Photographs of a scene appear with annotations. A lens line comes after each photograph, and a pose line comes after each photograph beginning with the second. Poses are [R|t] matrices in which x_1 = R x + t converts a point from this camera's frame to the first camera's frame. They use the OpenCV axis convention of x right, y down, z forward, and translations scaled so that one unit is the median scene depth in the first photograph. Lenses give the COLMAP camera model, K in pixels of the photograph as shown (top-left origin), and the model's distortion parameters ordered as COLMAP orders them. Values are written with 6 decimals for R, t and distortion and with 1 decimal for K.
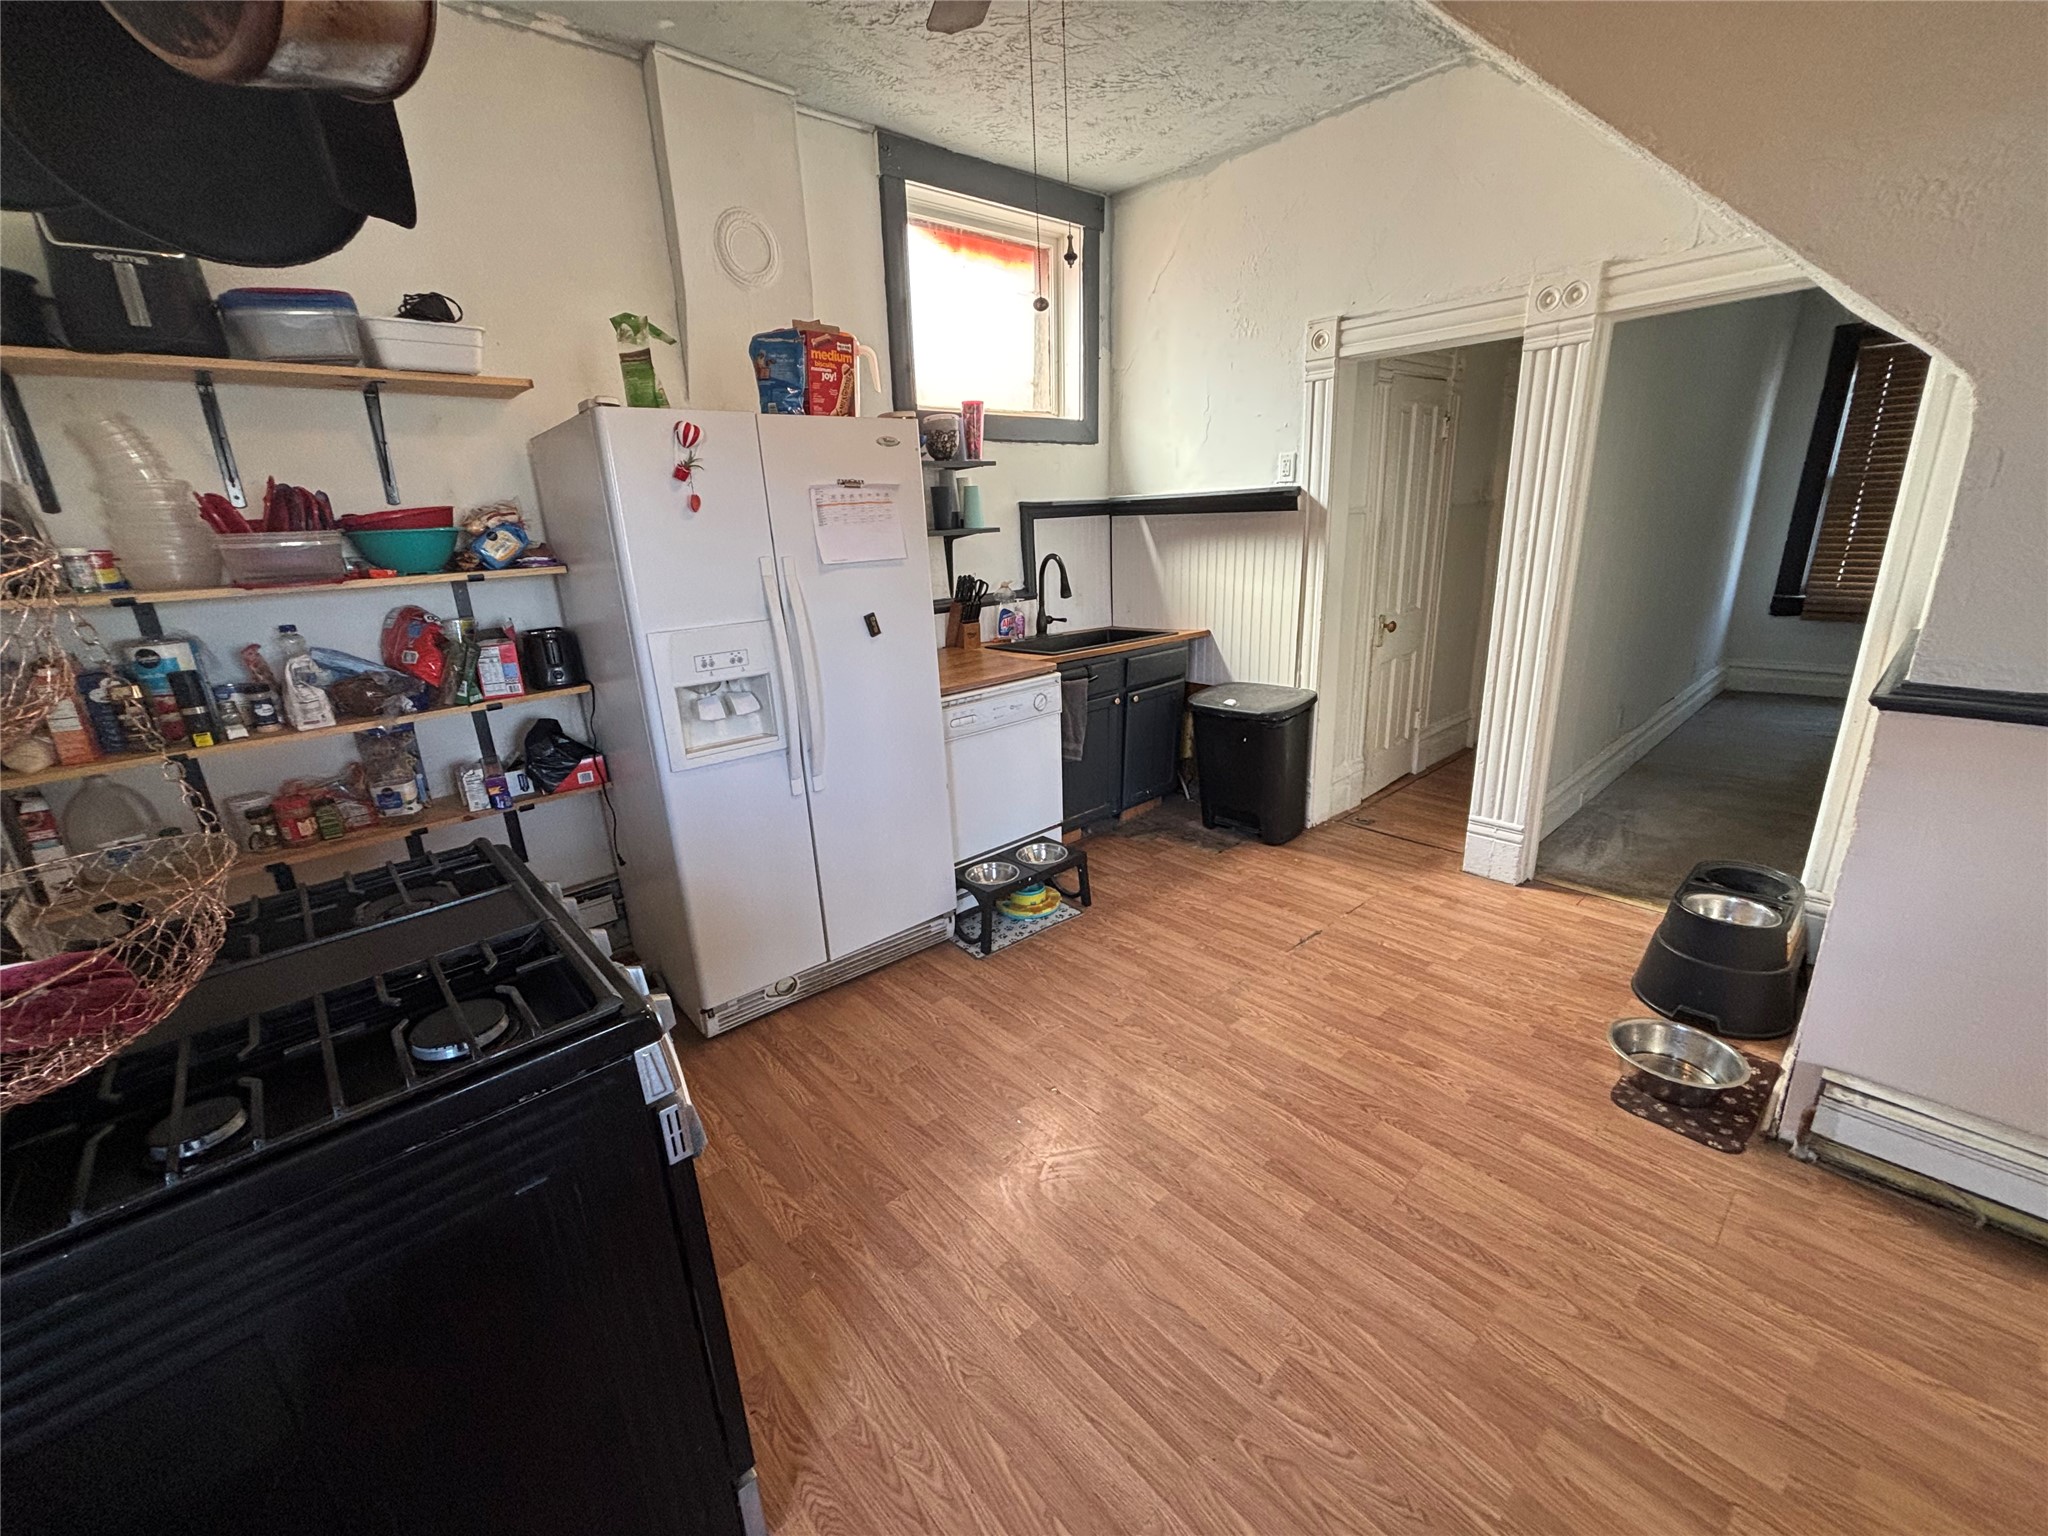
lens RADIAL K [[816.9, 0, 1015.2], [0, 816.9, 759.7], [0, 0, 1]] dist [-0.006401, 0.001455]
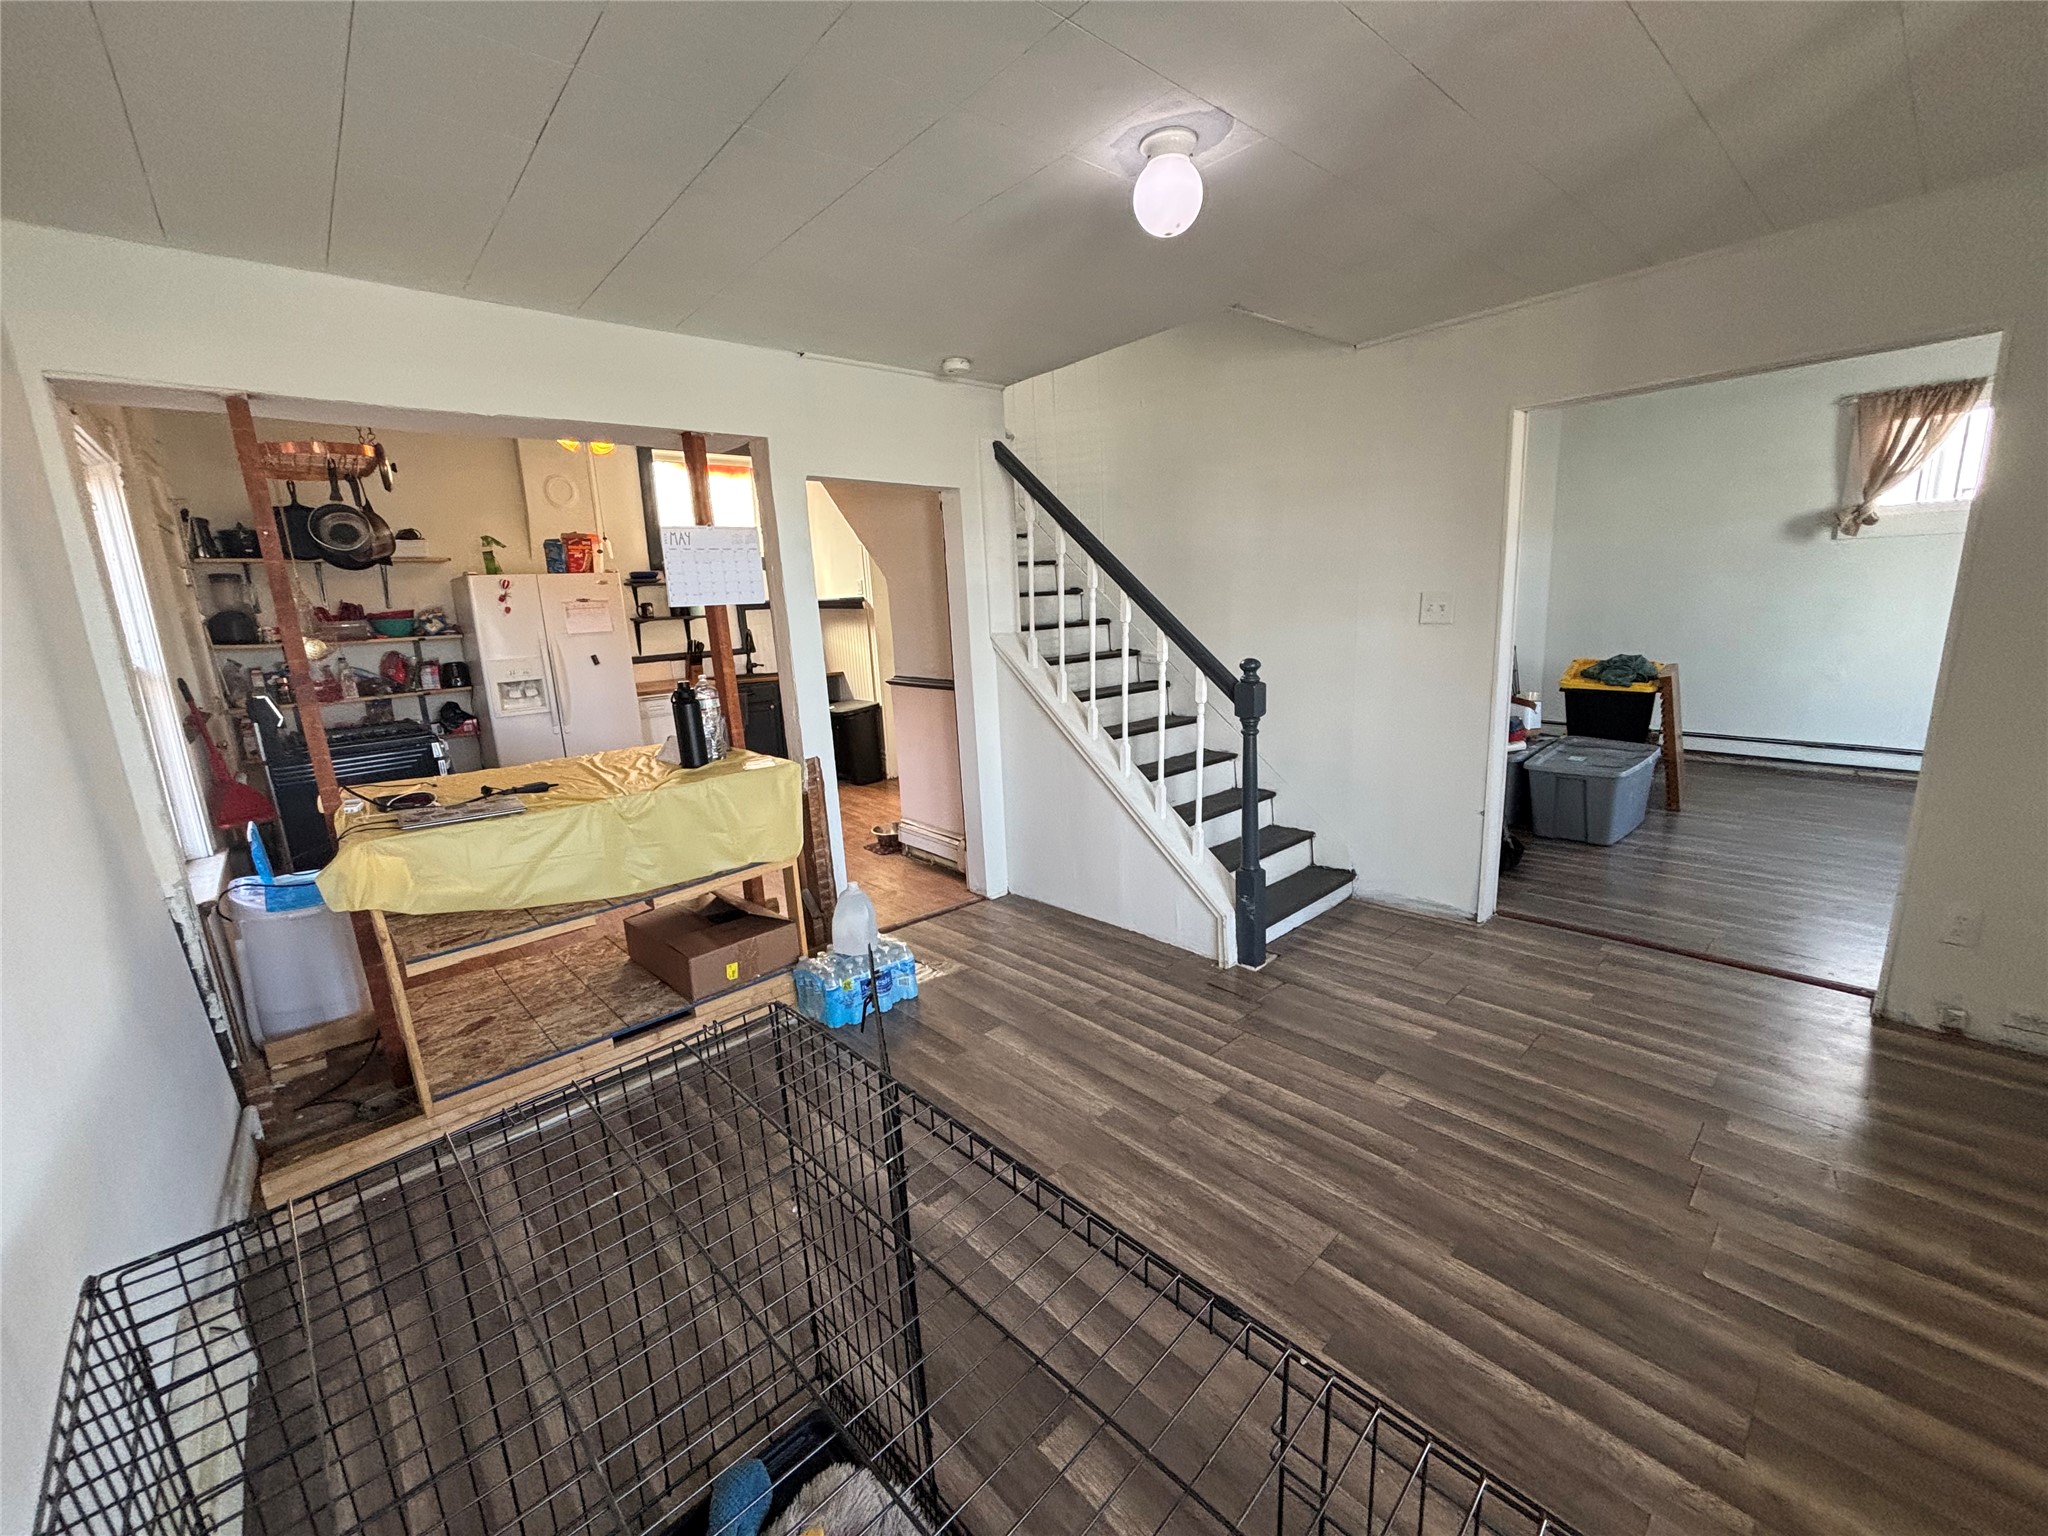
lens RADIAL K [[816.9, 0, 1016.0], [0, 816.9, 769.5], [0, 0, 1]] dist [-0.006401, 0.001455]
pose [[0.999985, 0.004039, 0.003722, 1.059954], [-0.003725, 0.996735, -0.080663, 0.339675], [-0.004035, 0.080647, 0.996735, -1.339828]]
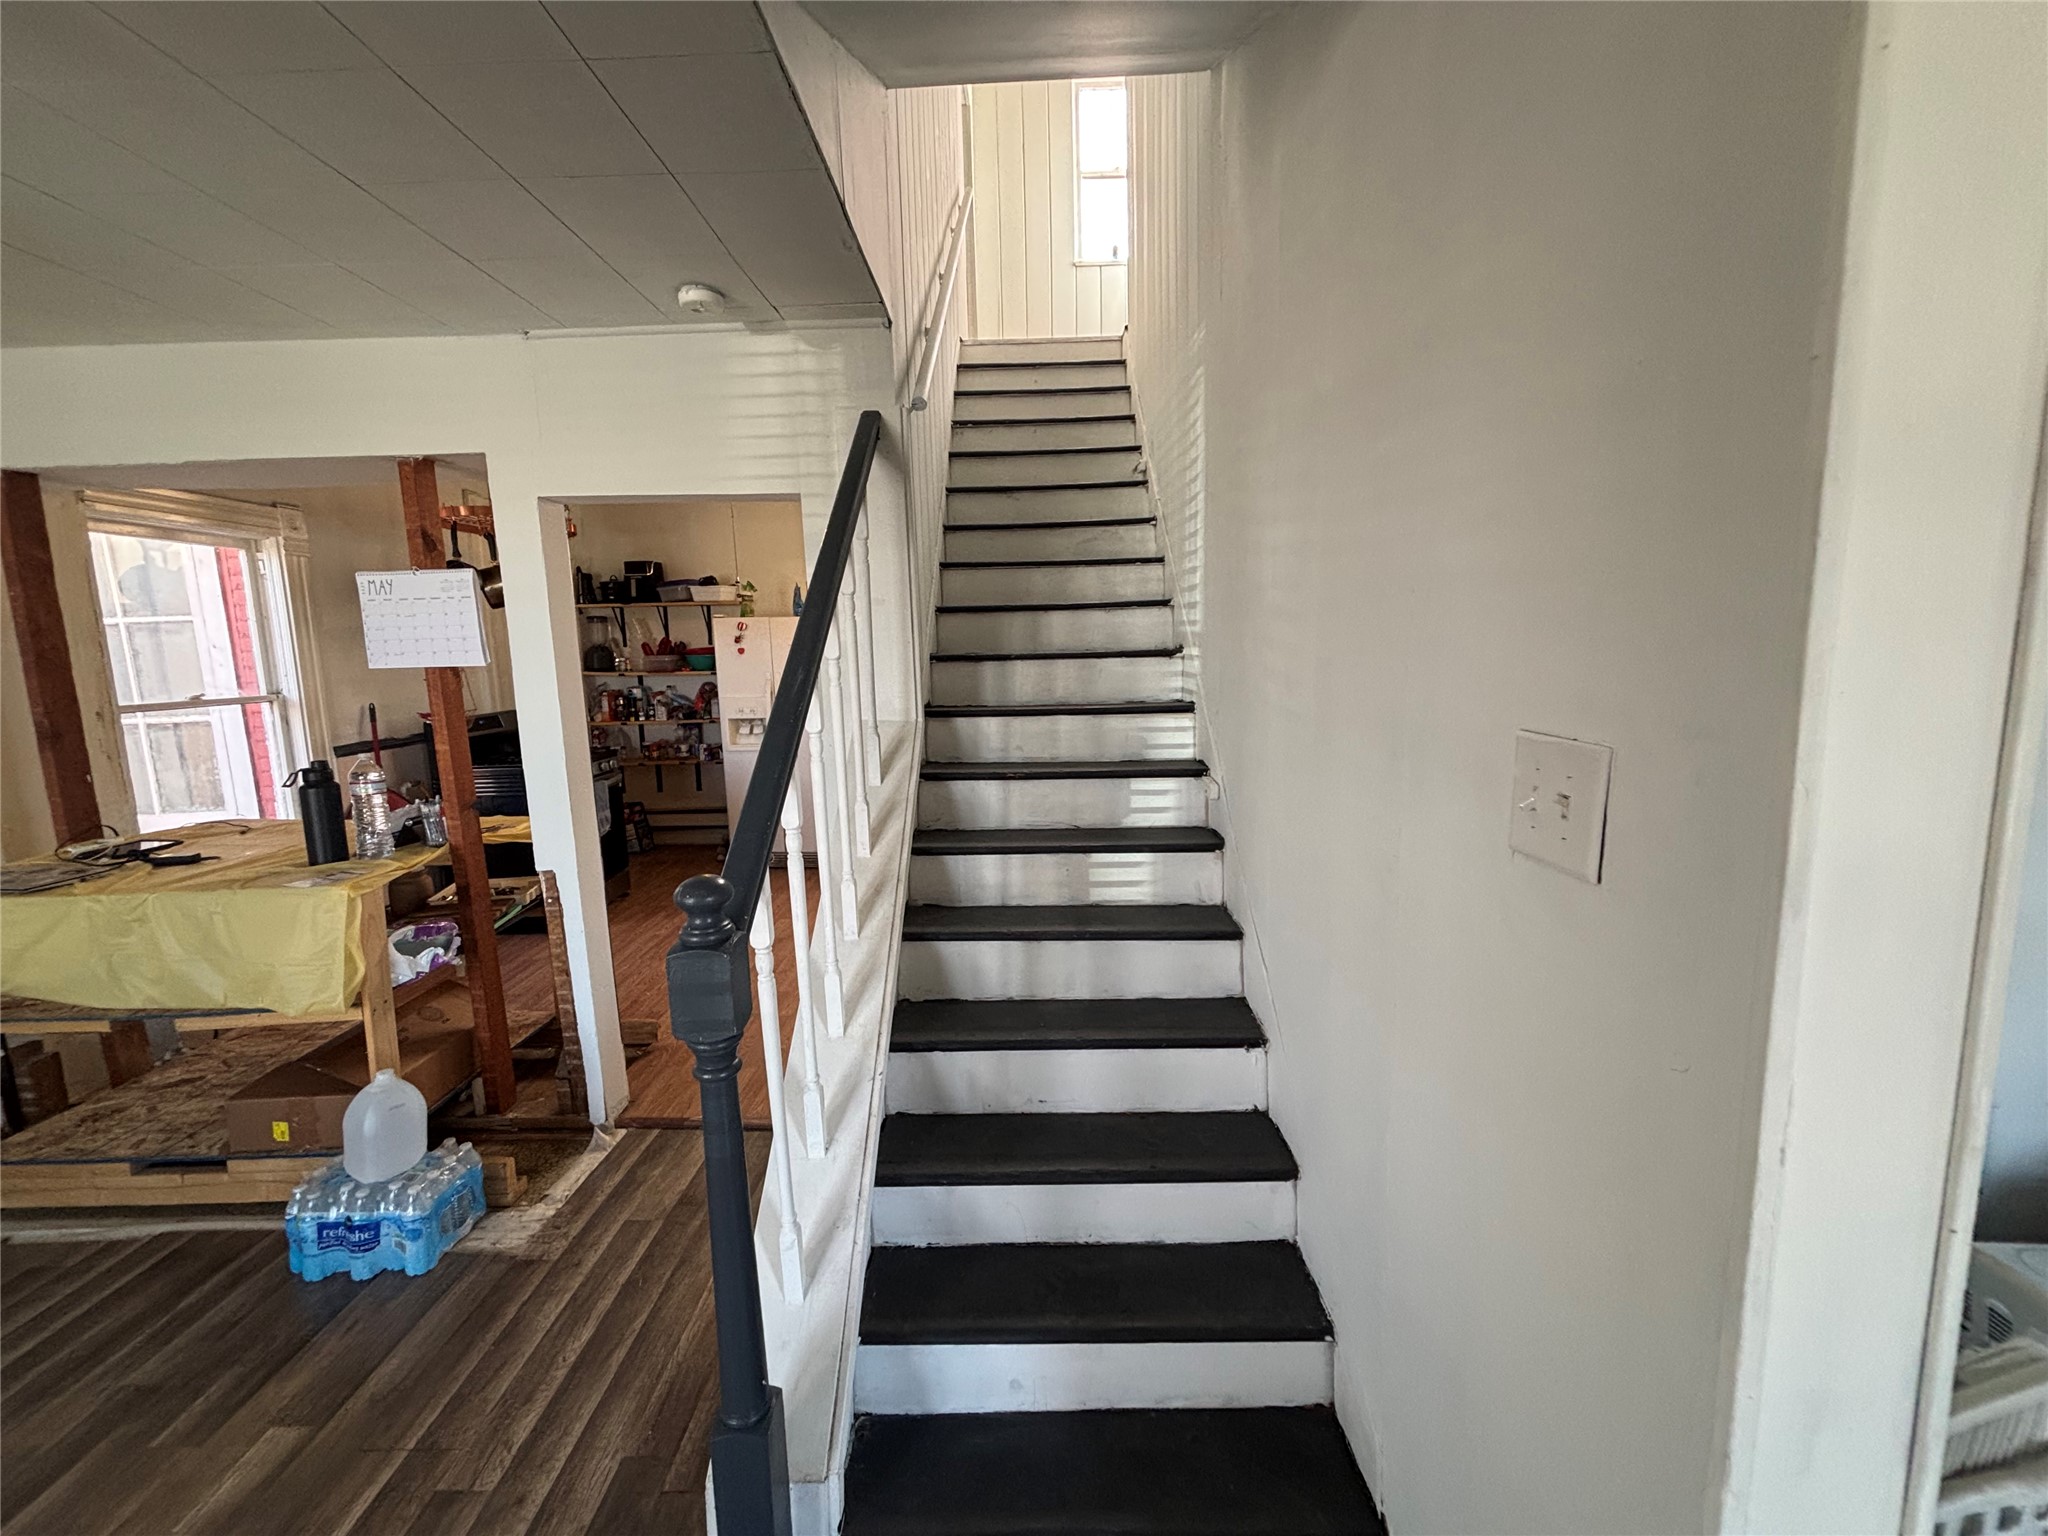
lens RADIAL K [[816.9, 0, 1024.9], [0, 816.9, 773.6], [0, 0, 1]] dist [-0.006401, 0.001455]
pose [[0.738987, 0.137261, -0.659589, 1.883916], [-0.208536, 0.977548, -0.030210, -0.032509], [0.640634, 0.159873, 0.751019, -0.304813]]
